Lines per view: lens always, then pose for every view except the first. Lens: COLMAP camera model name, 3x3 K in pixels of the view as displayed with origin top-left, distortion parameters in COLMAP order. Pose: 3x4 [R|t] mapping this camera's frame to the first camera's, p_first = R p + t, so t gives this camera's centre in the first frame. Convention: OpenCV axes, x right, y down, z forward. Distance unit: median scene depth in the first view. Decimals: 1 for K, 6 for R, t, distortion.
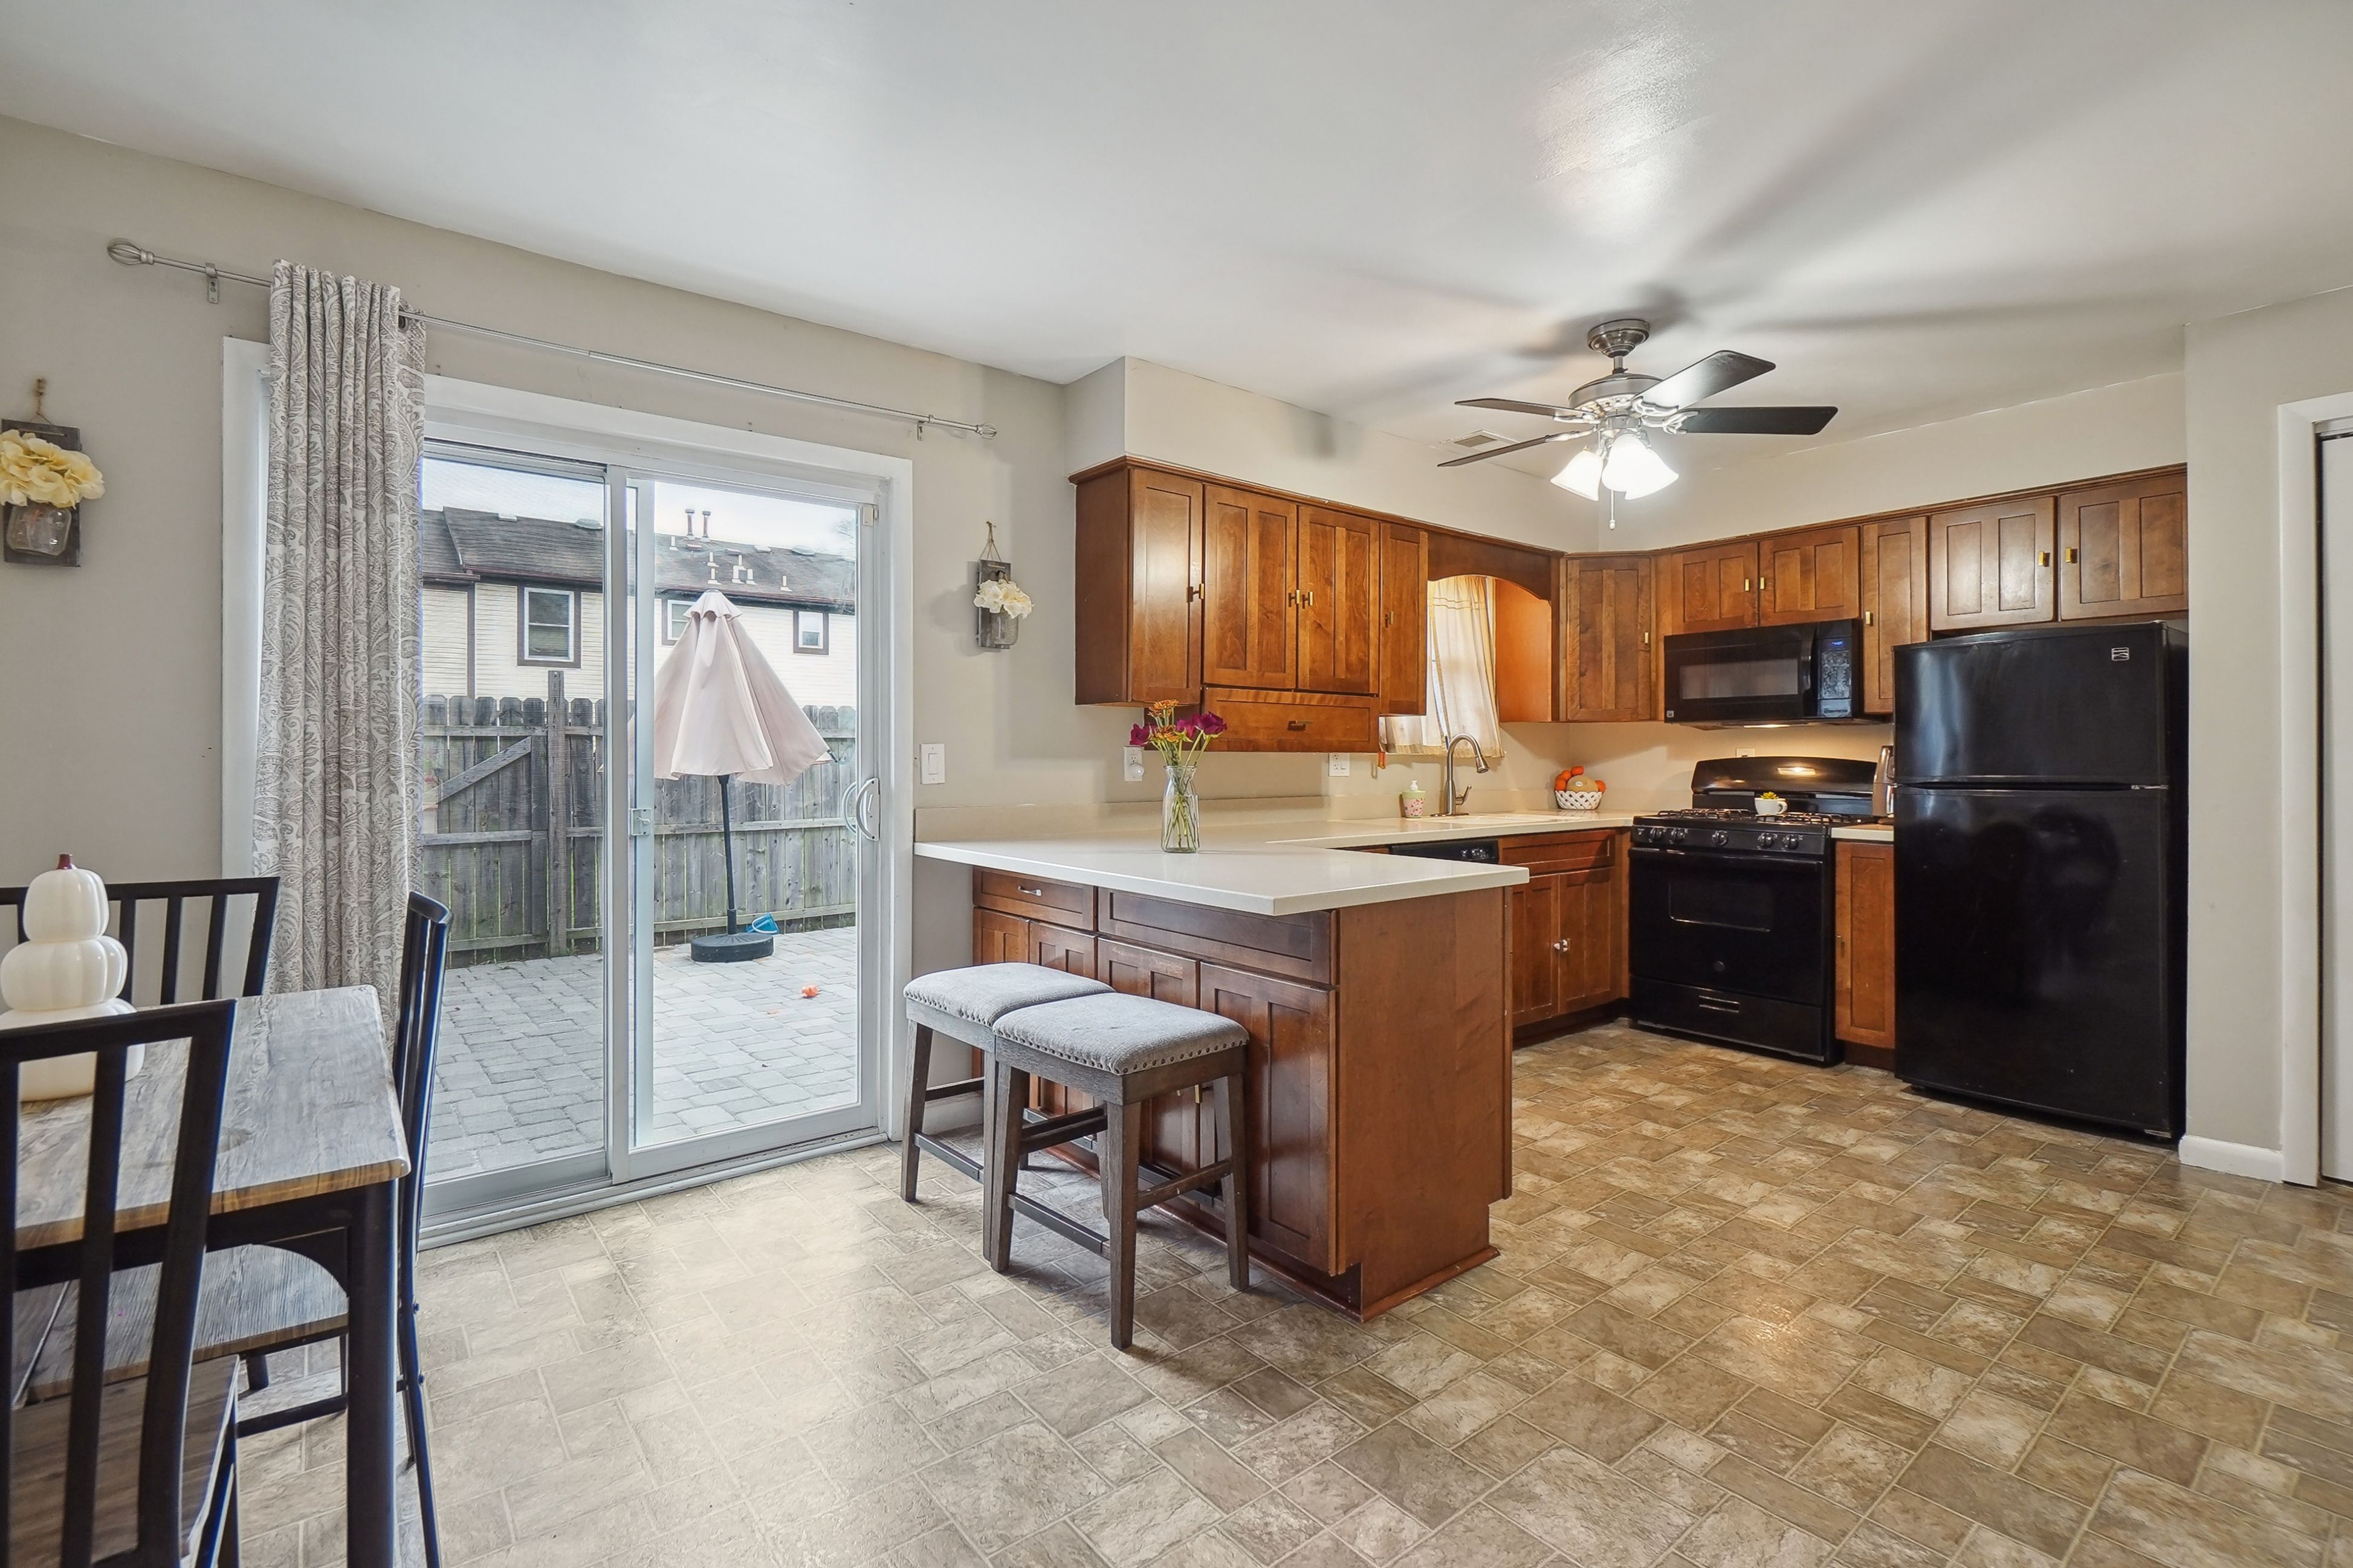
lens RADIAL K [[1037.2, 0, 1172.8], [0, 1037.2, 757.3], [0, 0, 1]] dist [-0.000126, -0.000066]
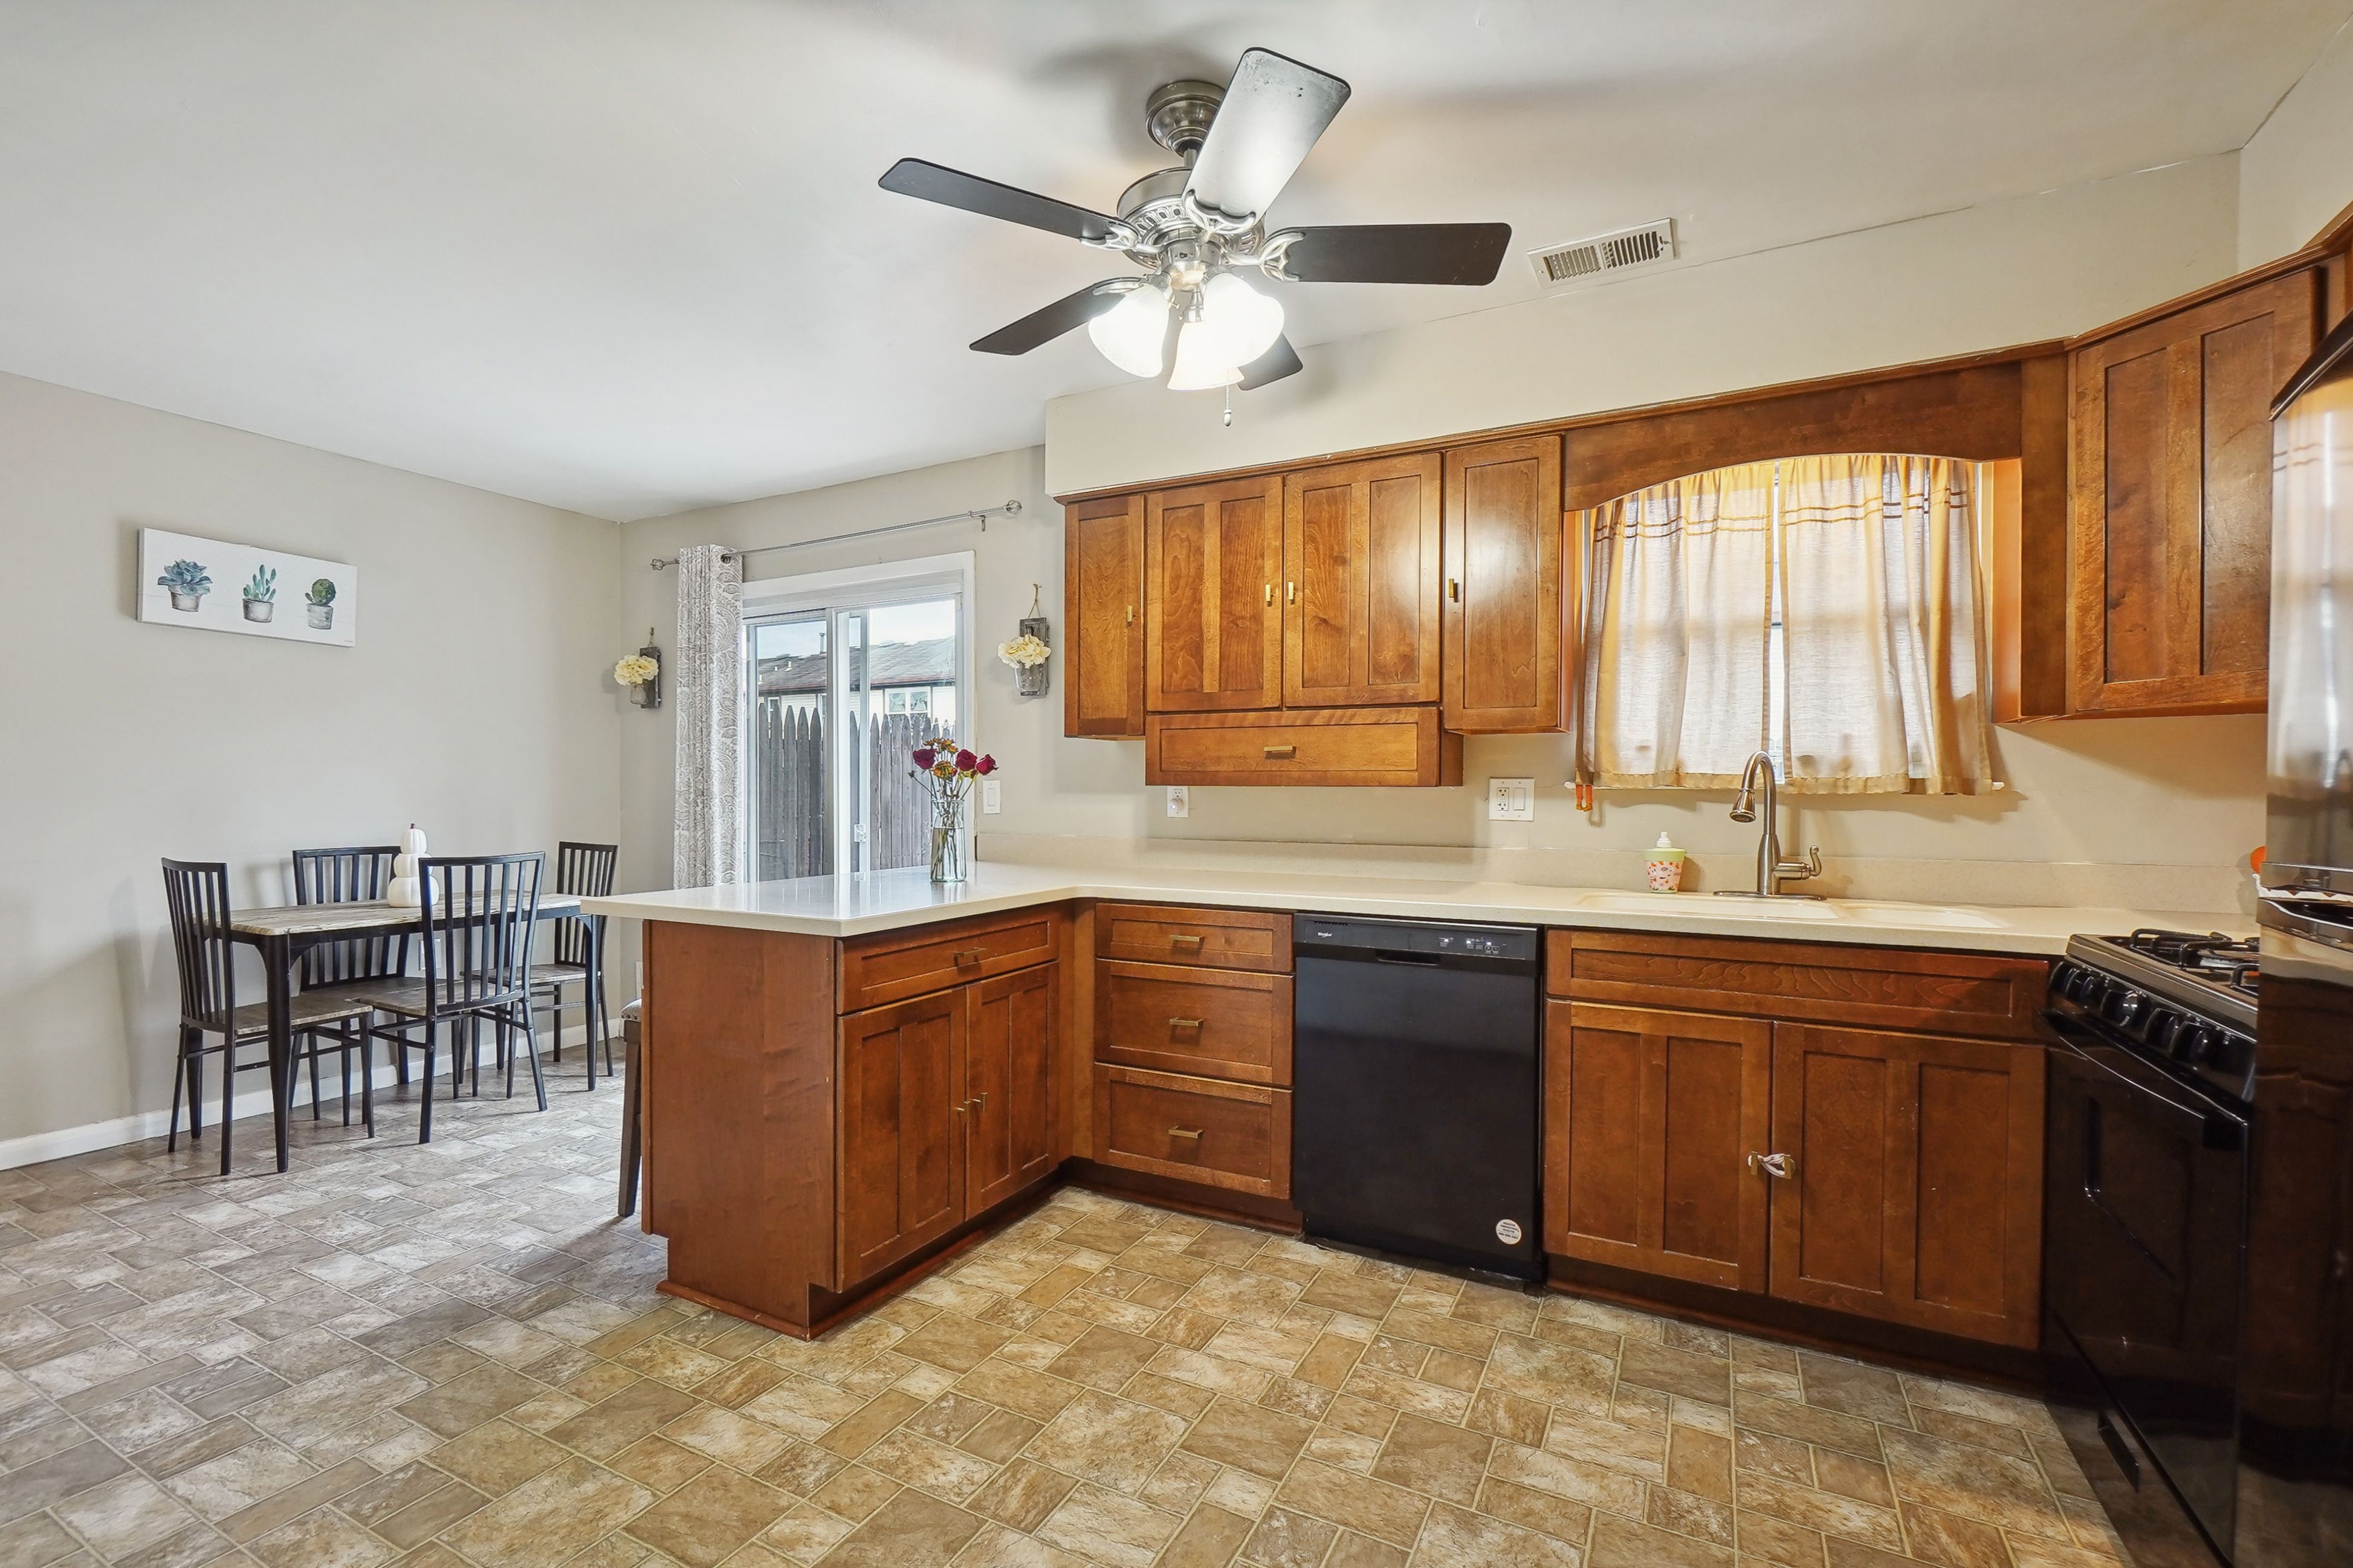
lens RADIAL K [[1036.2, 0, 1171.0], [0, 1036.2, 807.0], [0, 0, 1]] dist [0.000208, -0.001028]
pose [[0.408274, 0.012680, -0.912771, 0.837084], [-0.003668, 0.999918, 0.012250, 0.001939], [0.912852, -0.001653, 0.408287, 0.612185]]
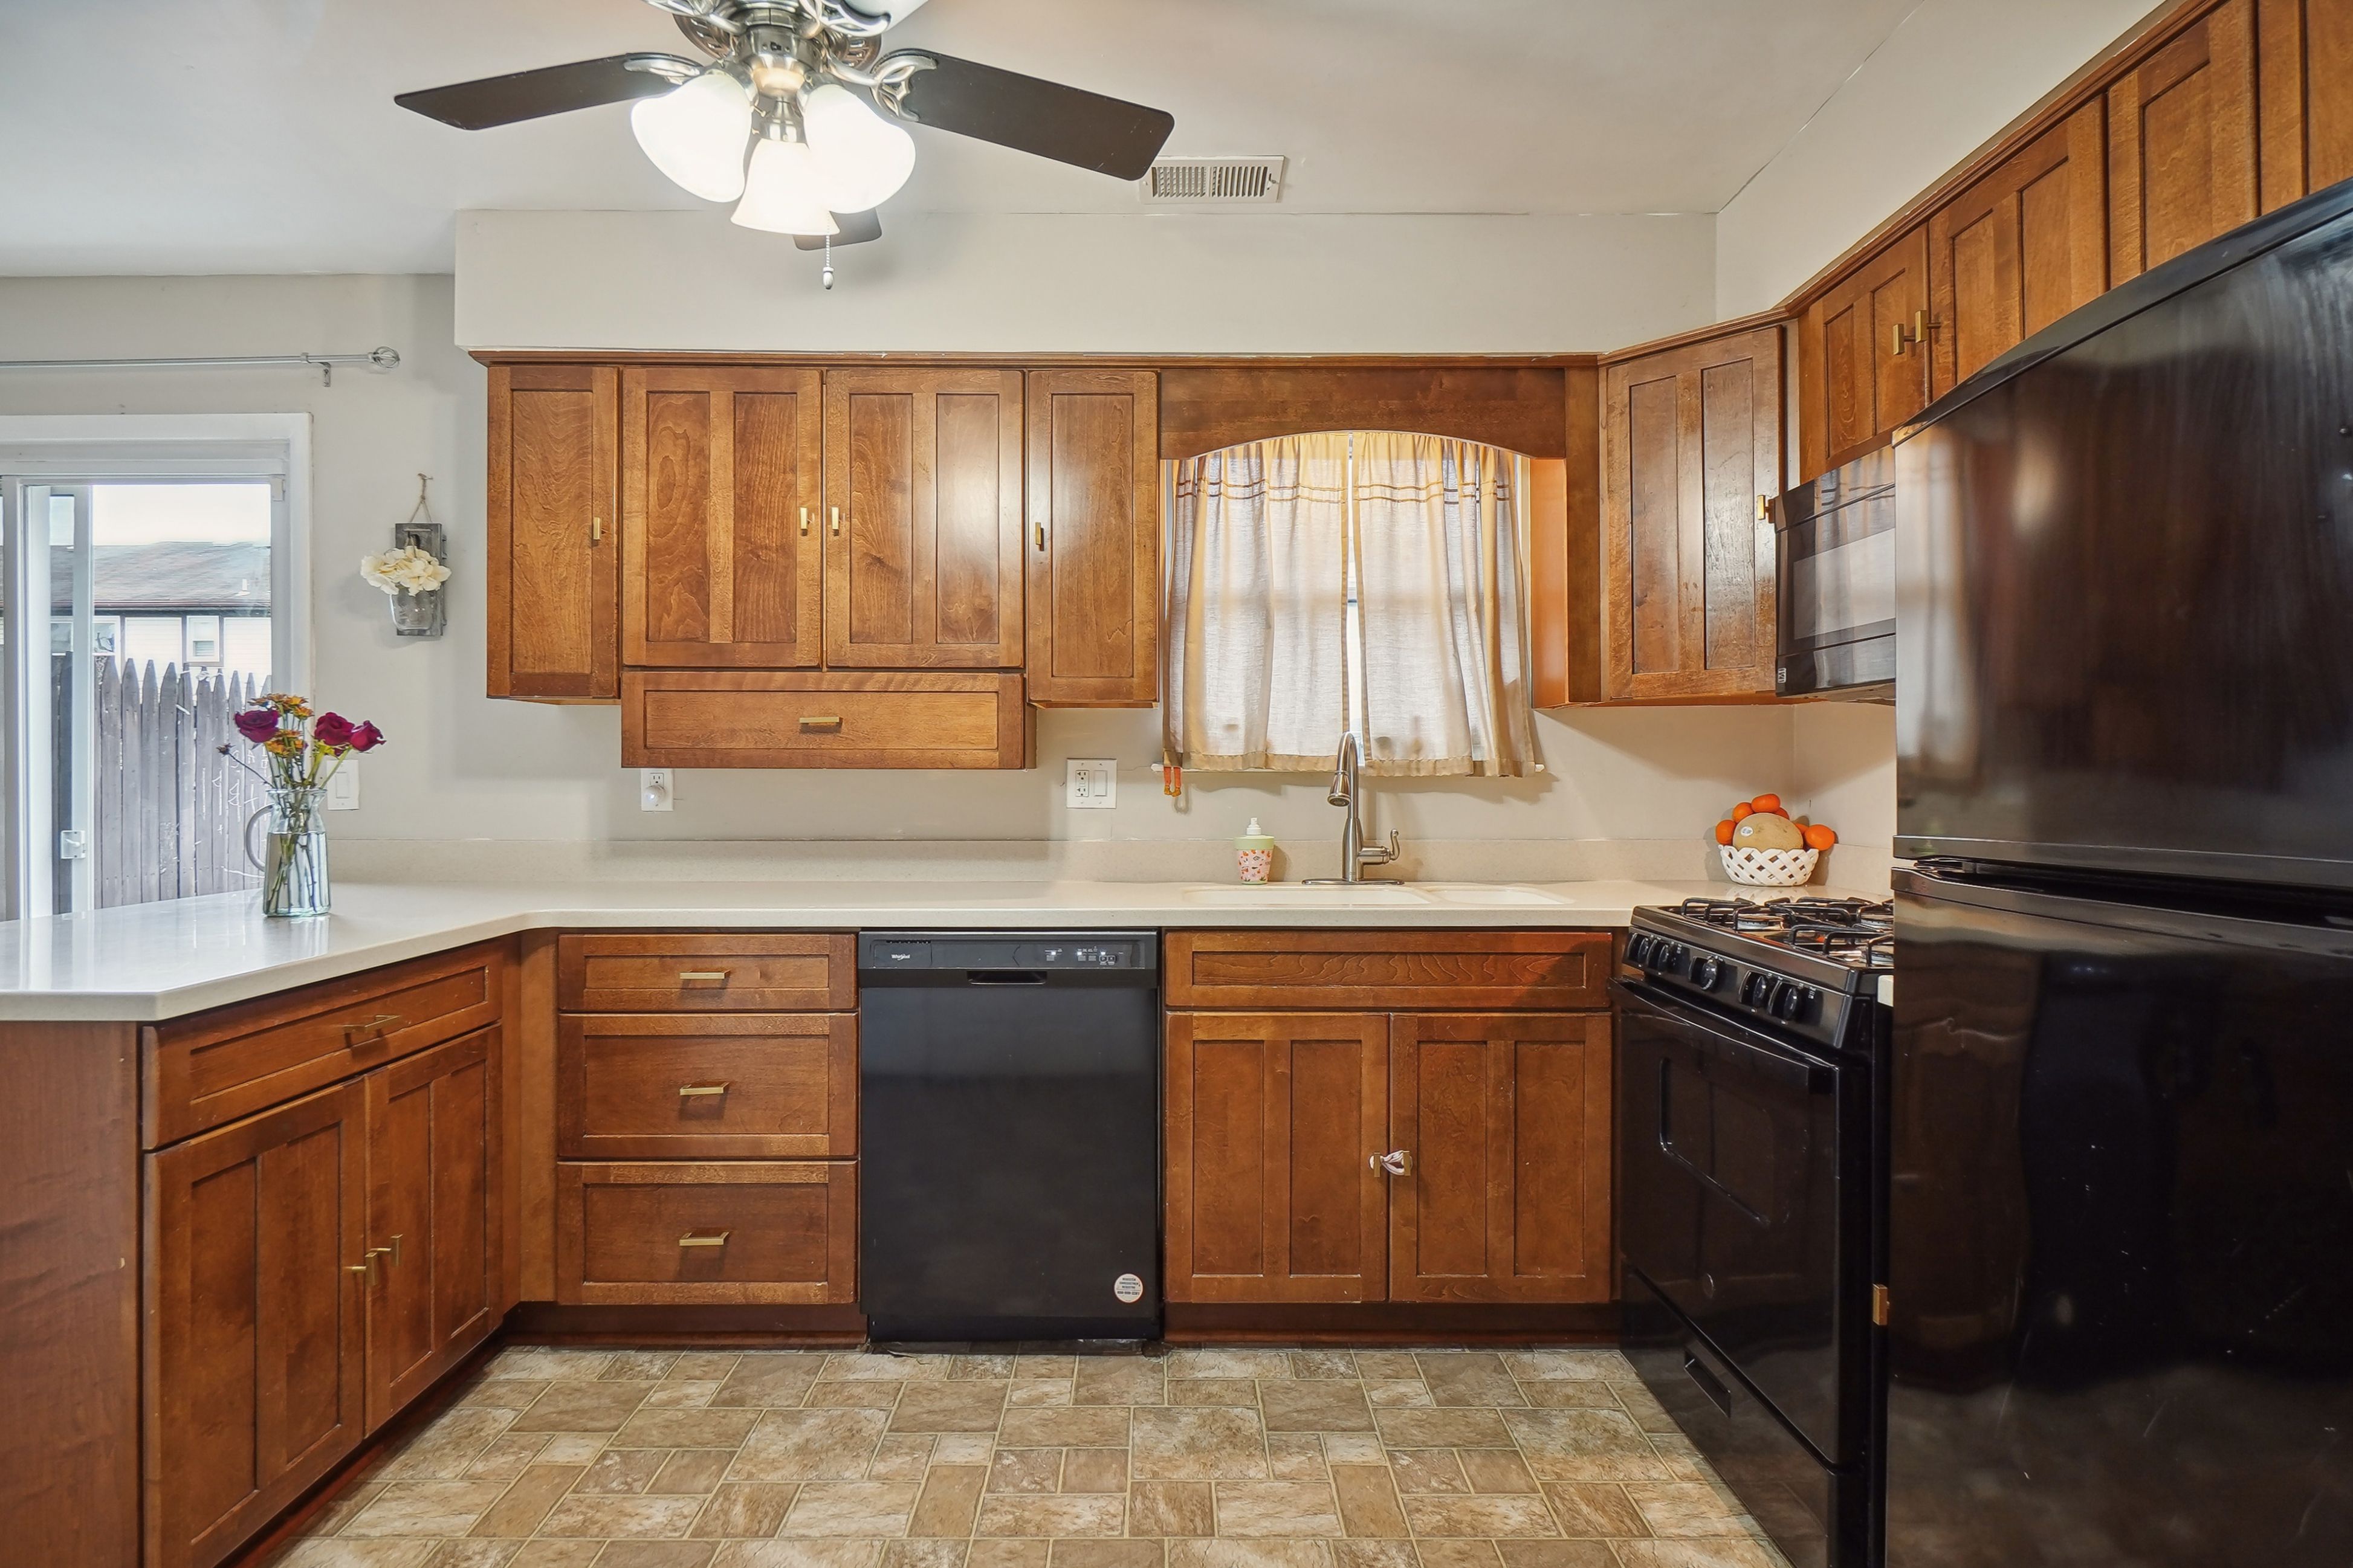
lens RADIAL K [[1219.9, 0, 1174.1], [0, 1219.9, 777.4], [0, 0, 1]] dist [-0.002118, -0.002325]
pose [[0.792081, -0.000974, -0.610415, 0.752801], [0.000560, 0.999999, -0.000869, 0.001434], [0.610415, 0.000346, 0.792082, 0.565453]]
